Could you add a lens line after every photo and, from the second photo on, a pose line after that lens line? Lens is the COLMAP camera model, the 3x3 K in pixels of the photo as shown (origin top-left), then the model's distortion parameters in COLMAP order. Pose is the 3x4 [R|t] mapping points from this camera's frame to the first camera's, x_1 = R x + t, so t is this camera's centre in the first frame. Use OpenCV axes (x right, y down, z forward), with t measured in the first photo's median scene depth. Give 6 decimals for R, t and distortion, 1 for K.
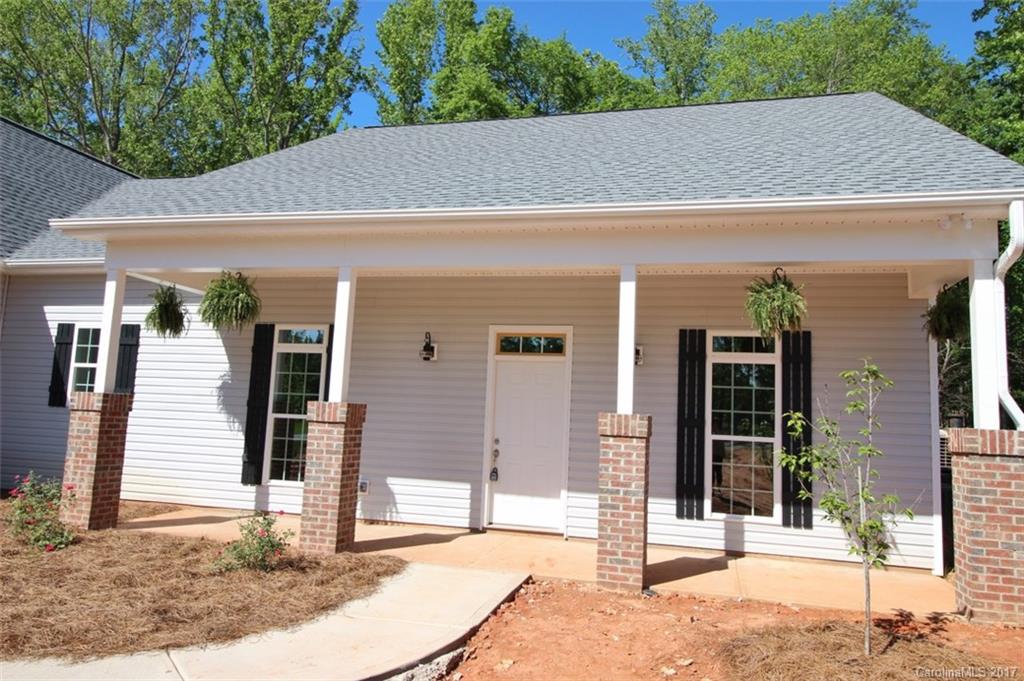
lens RADIAL K [[733.9, 0, 508.3], [0, 733.9, 331.0], [0, 0, 1]] dist [0.012272, 0.001181]
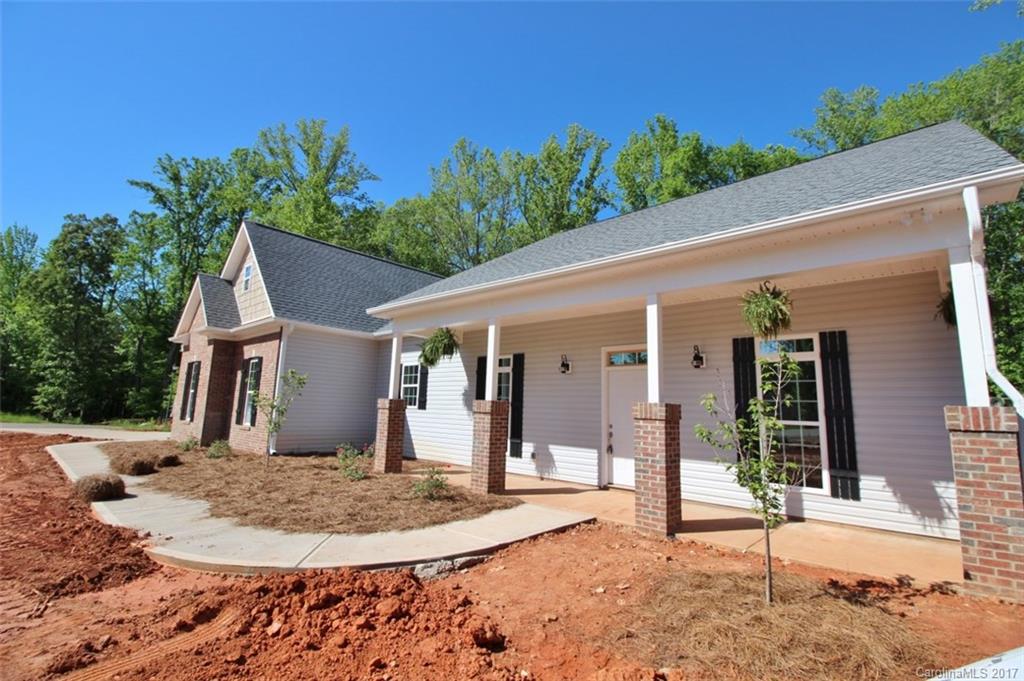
lens RADIAL K [[474.0, 0, 515.6], [0, 474.0, 333.4], [0, 0, 1]] dist [-0.006849, -0.007260]
pose [[0.883202, -0.089850, -0.460305, 0.291809], [0.060801, 0.995130, -0.077585, 0.031534], [0.465035, 0.040536, 0.884364, 0.084826]]
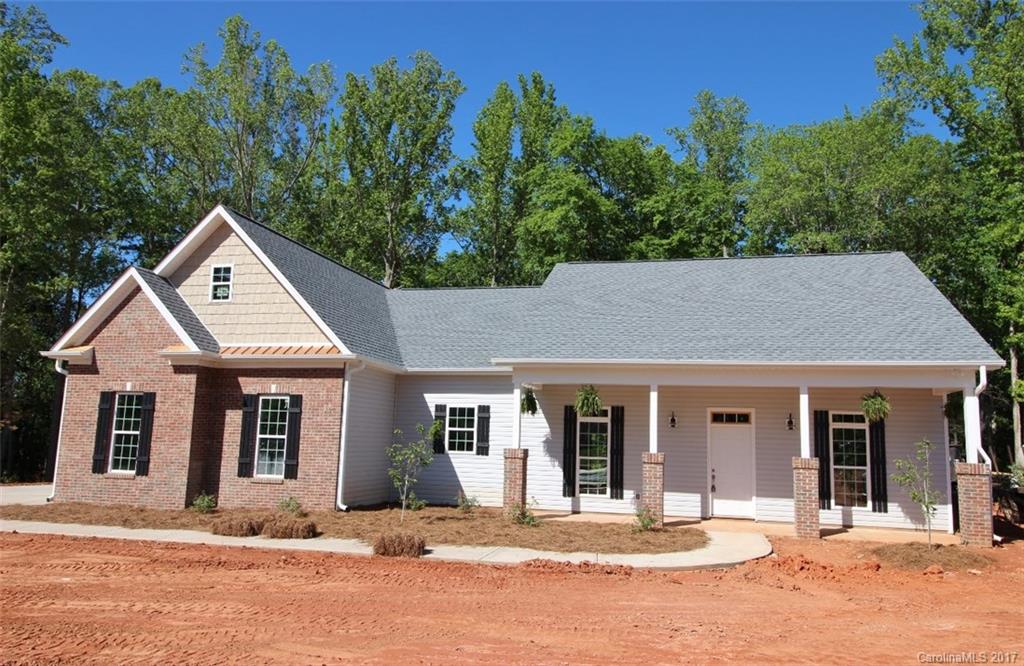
lens RADIAL K [[755.9, 0, 513.3], [0, 755.9, 338.2], [0, 0, 1]] dist [0.008194, -0.000517]
pose [[0.999548, -0.011578, 0.027727, -0.626528], [0.011971, 0.999830, -0.014037, -0.179177], [-0.027560, 0.014362, 0.999517, -0.987195]]
